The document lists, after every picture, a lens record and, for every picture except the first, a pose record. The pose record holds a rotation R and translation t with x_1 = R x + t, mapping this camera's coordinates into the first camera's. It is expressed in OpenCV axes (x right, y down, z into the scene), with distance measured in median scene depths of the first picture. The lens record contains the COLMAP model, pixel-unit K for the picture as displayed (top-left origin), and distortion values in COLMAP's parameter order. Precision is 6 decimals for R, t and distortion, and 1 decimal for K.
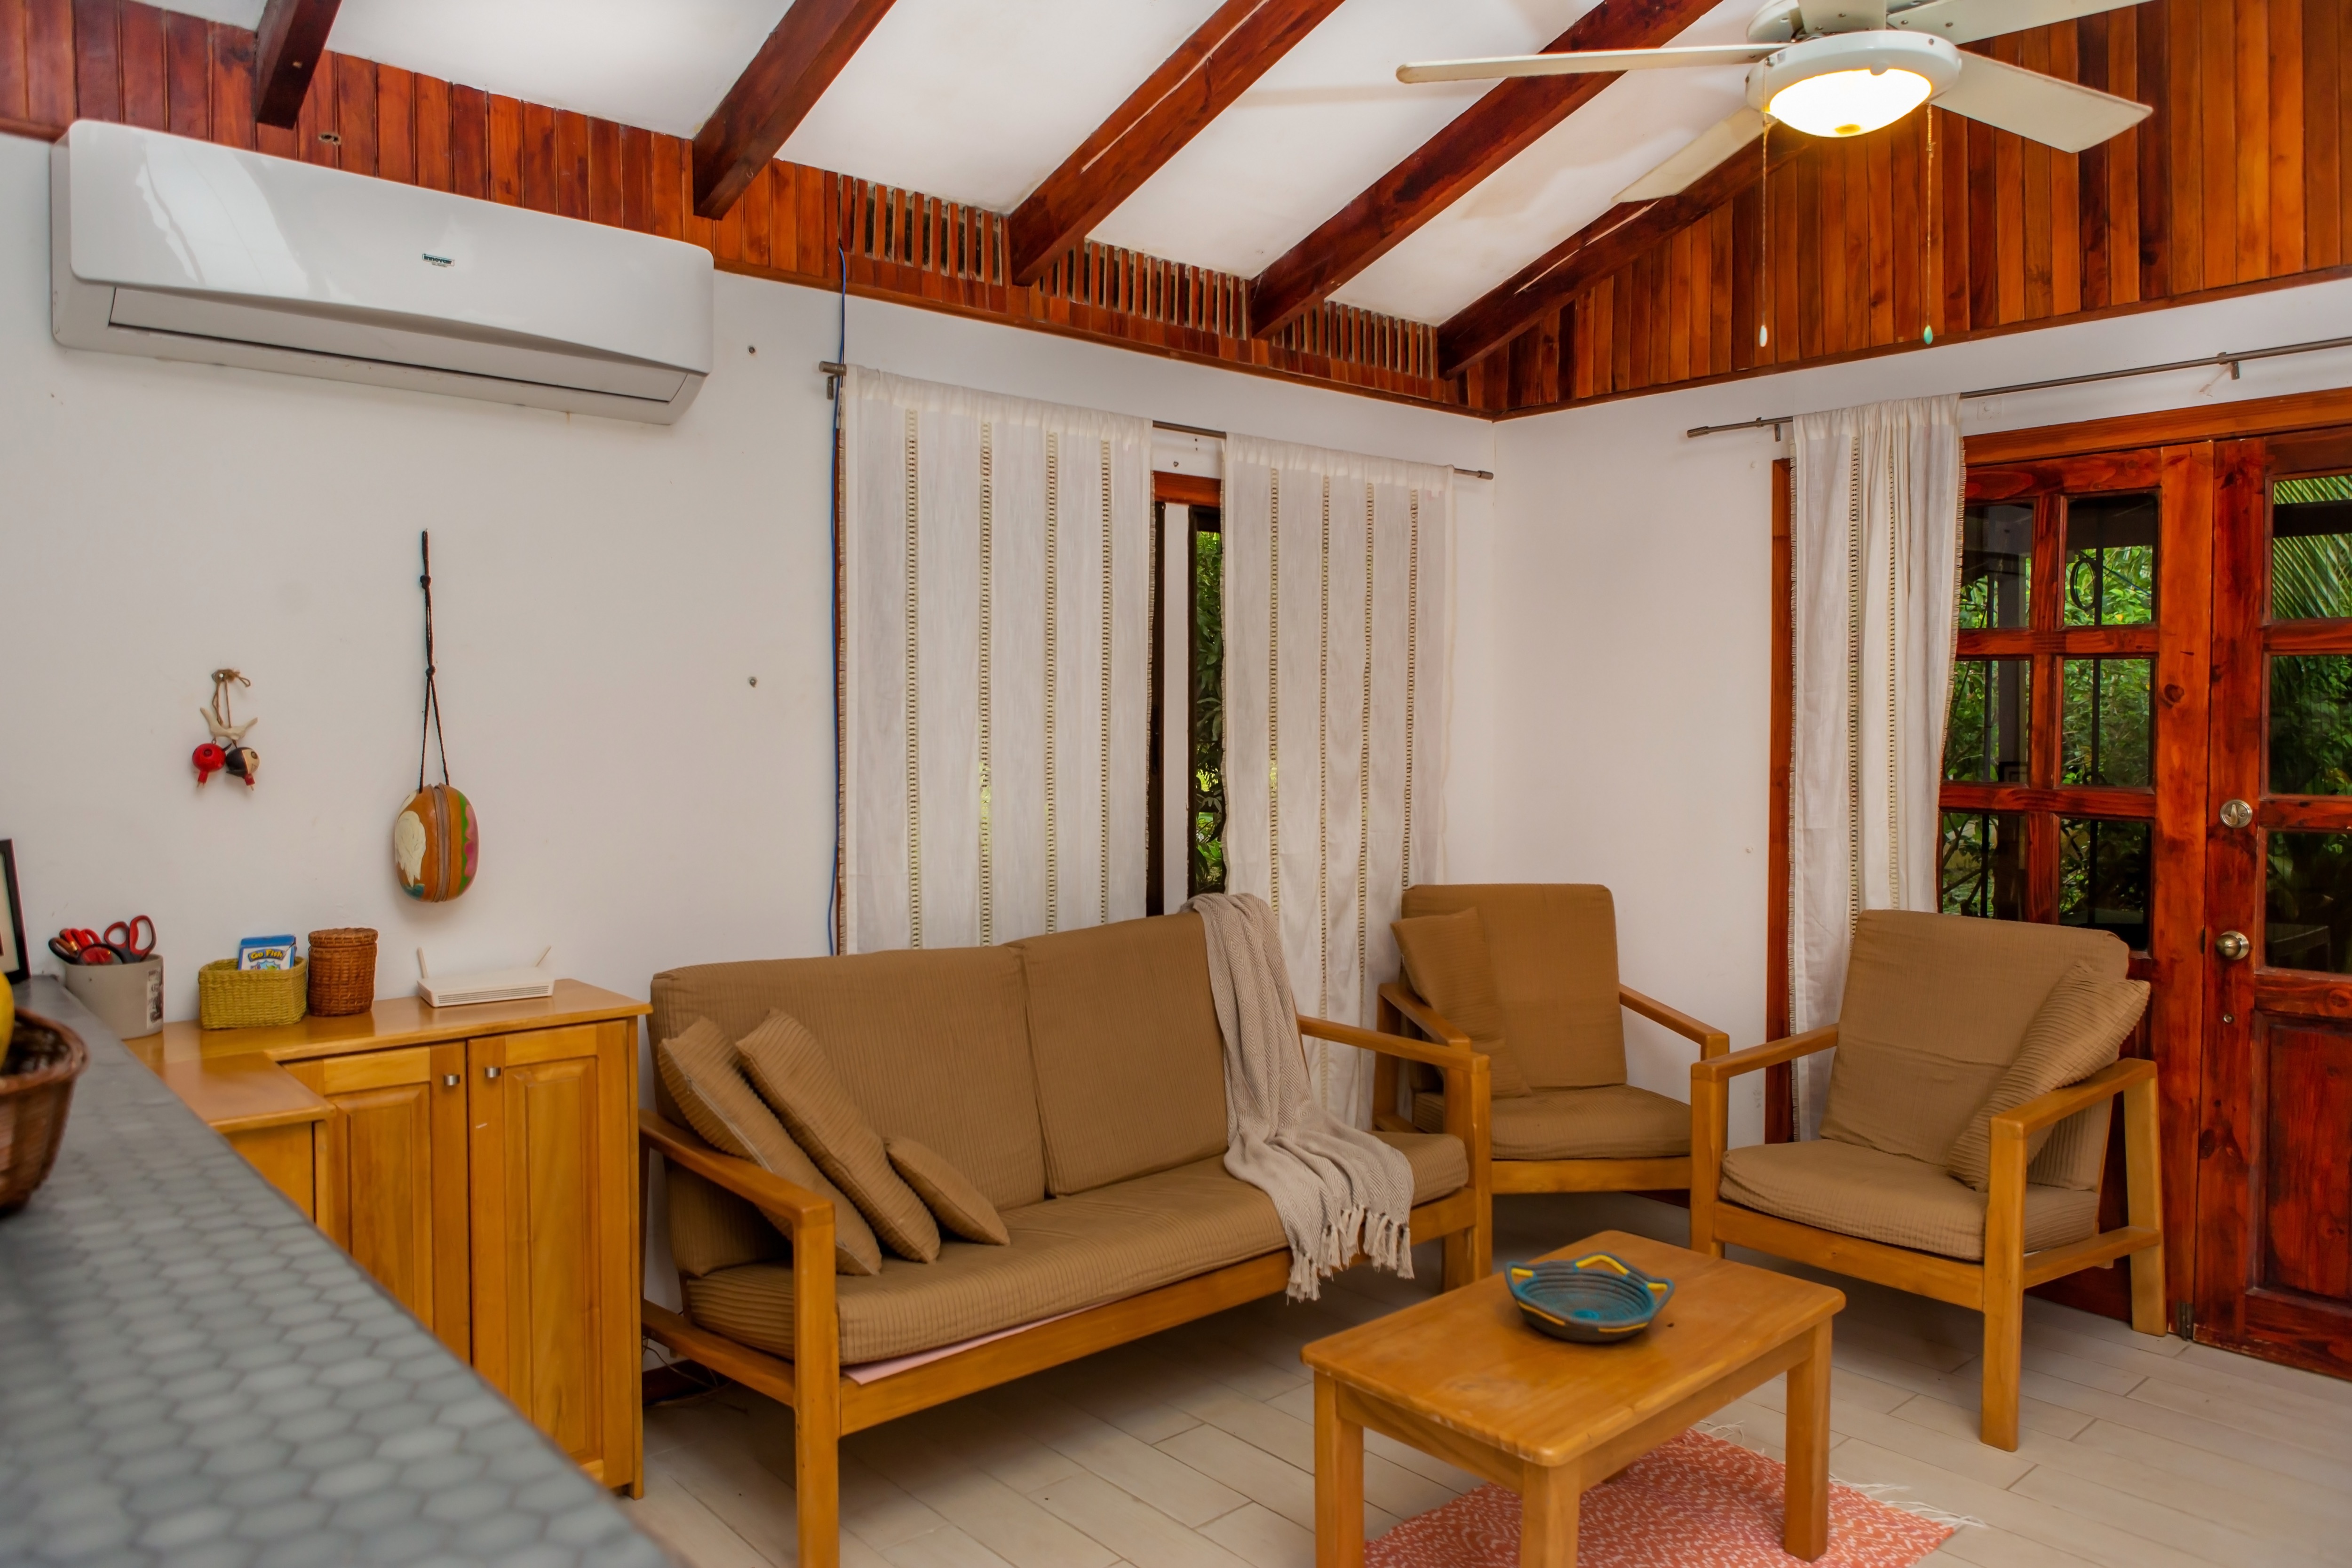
lens RADIAL K [[1598.7, 0, 1182.1], [0, 1598.7, 781.3], [0, 0, 1]] dist [-0.030206, 0.023523]
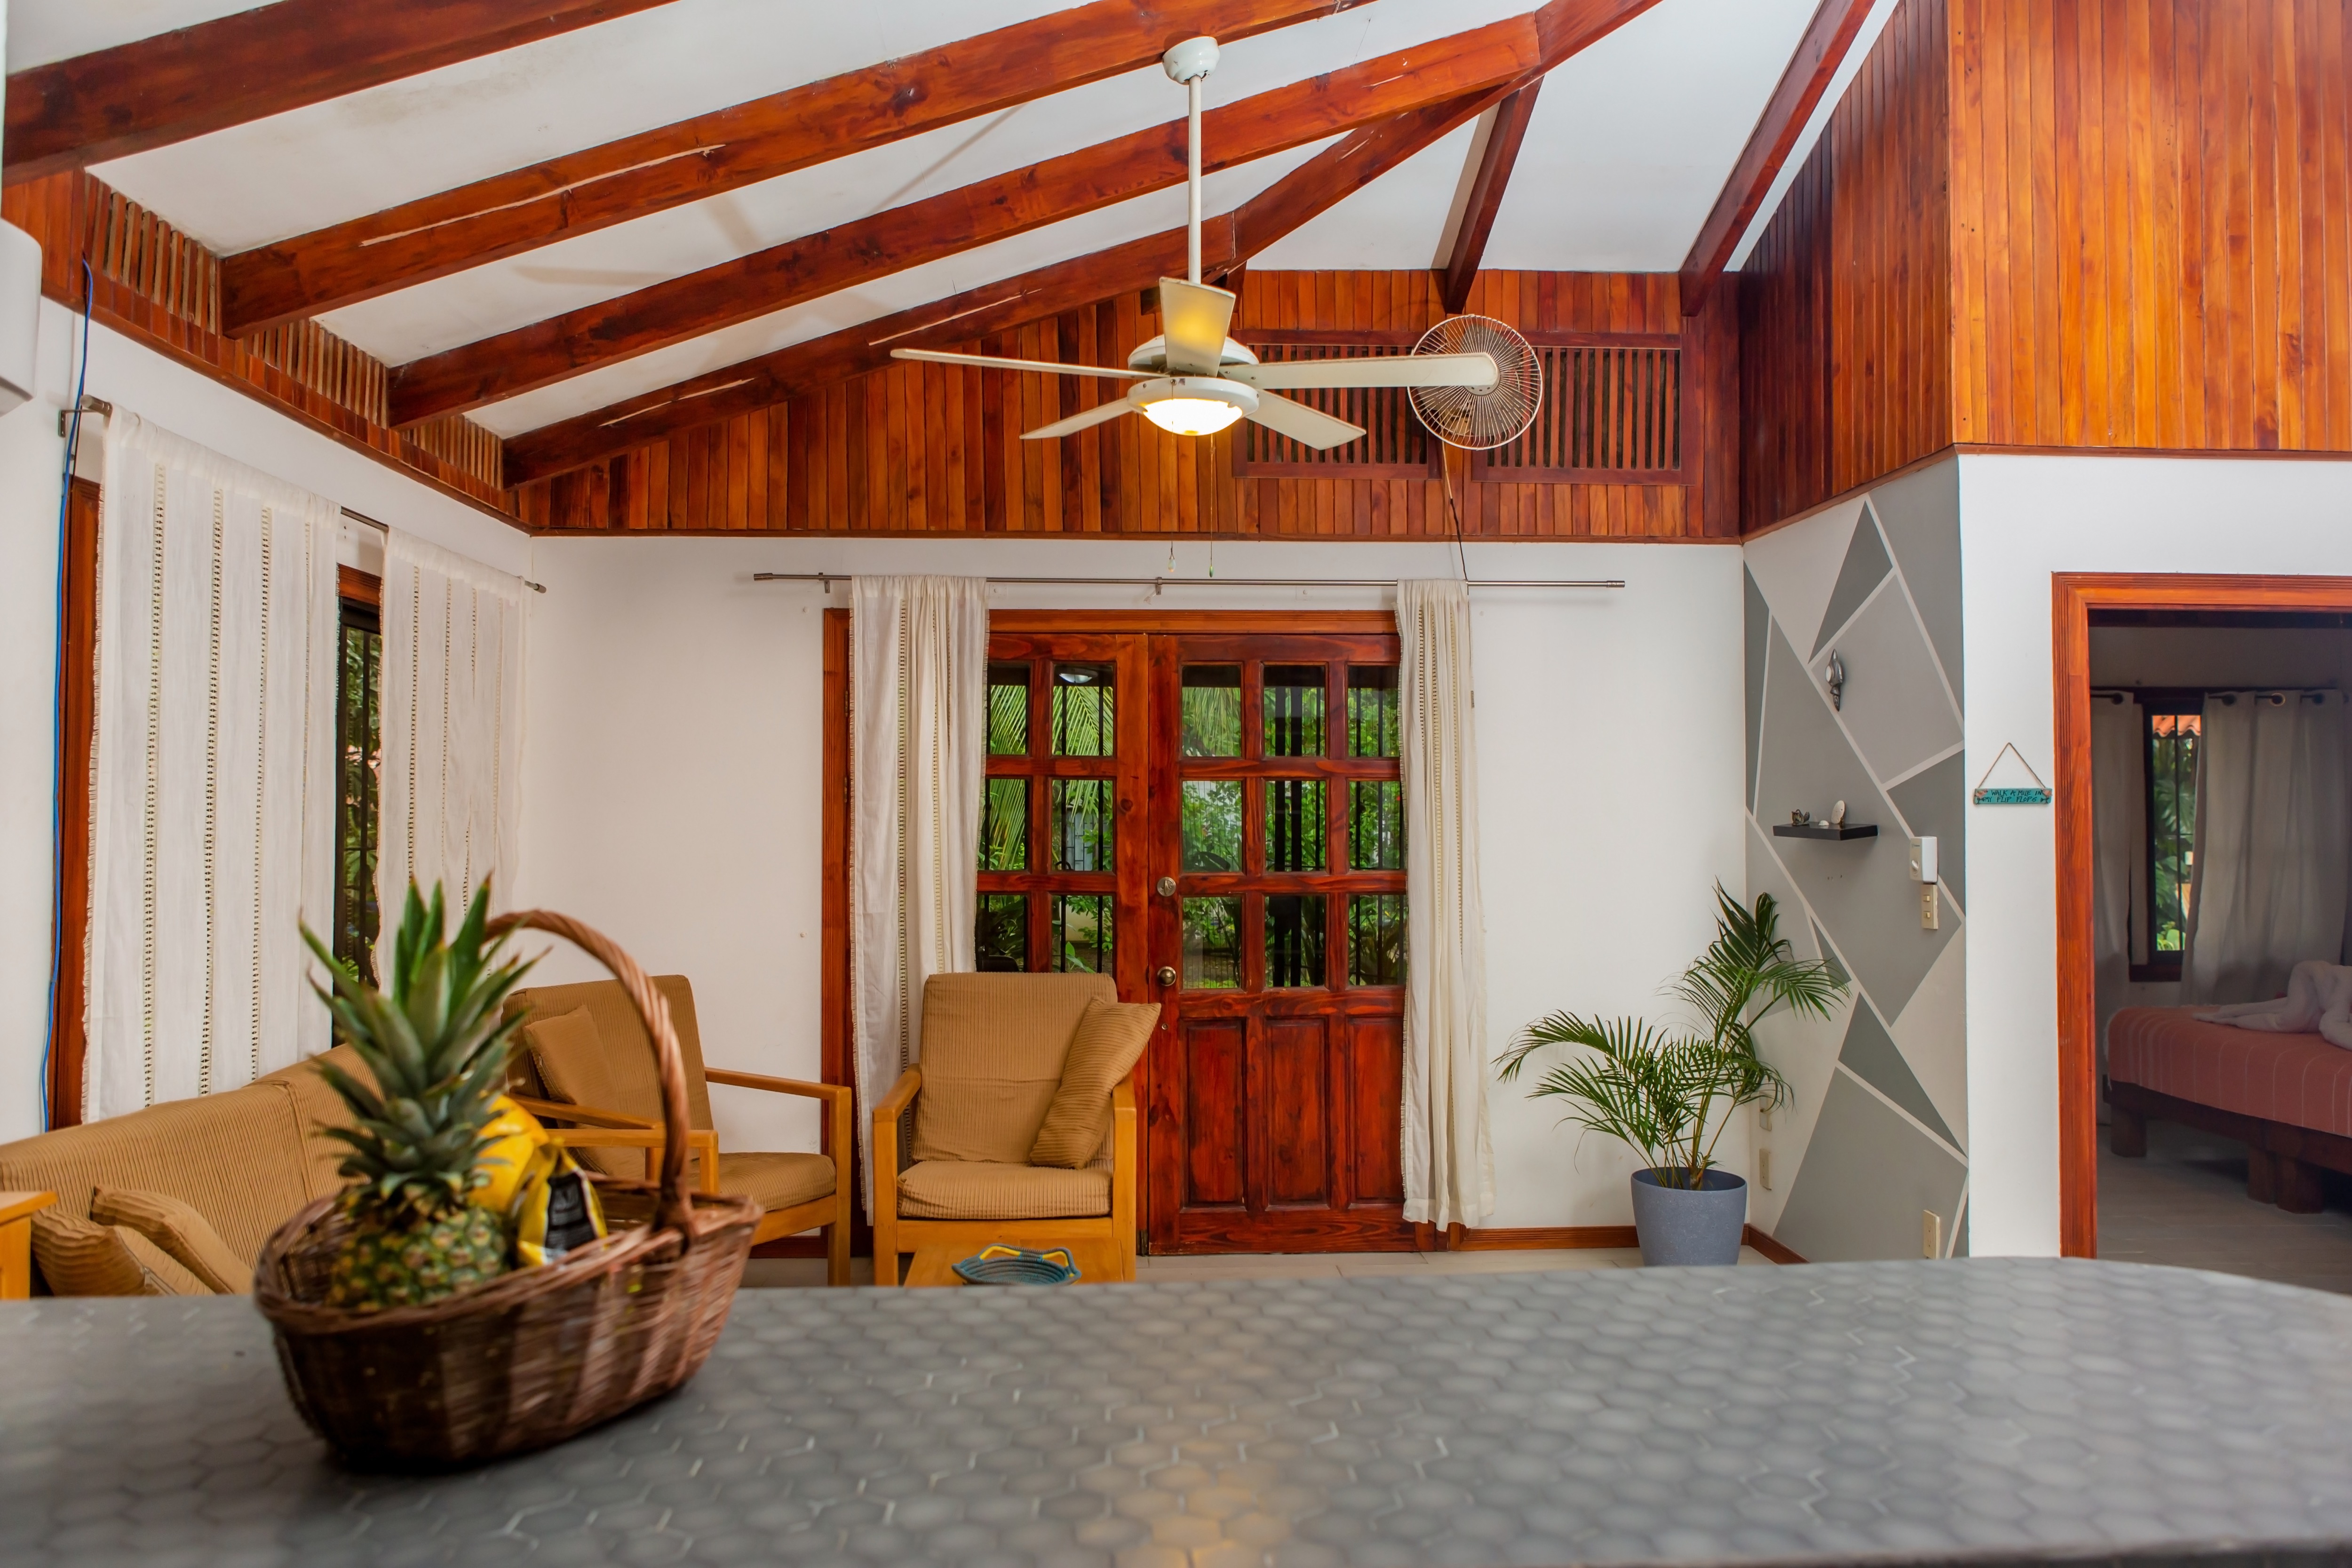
lens RADIAL K [[1598.7, 0, 1180.6], [0, 1598.7, 790.9], [0, 0, 1]] dist [-0.030206, 0.023523]
pose [[0.625293, 0.012481, 0.780290, -0.458753], [0.032102, 0.998614, -0.041699, -0.005605], [-0.779729, 0.051123, 0.624026, 0.050650]]
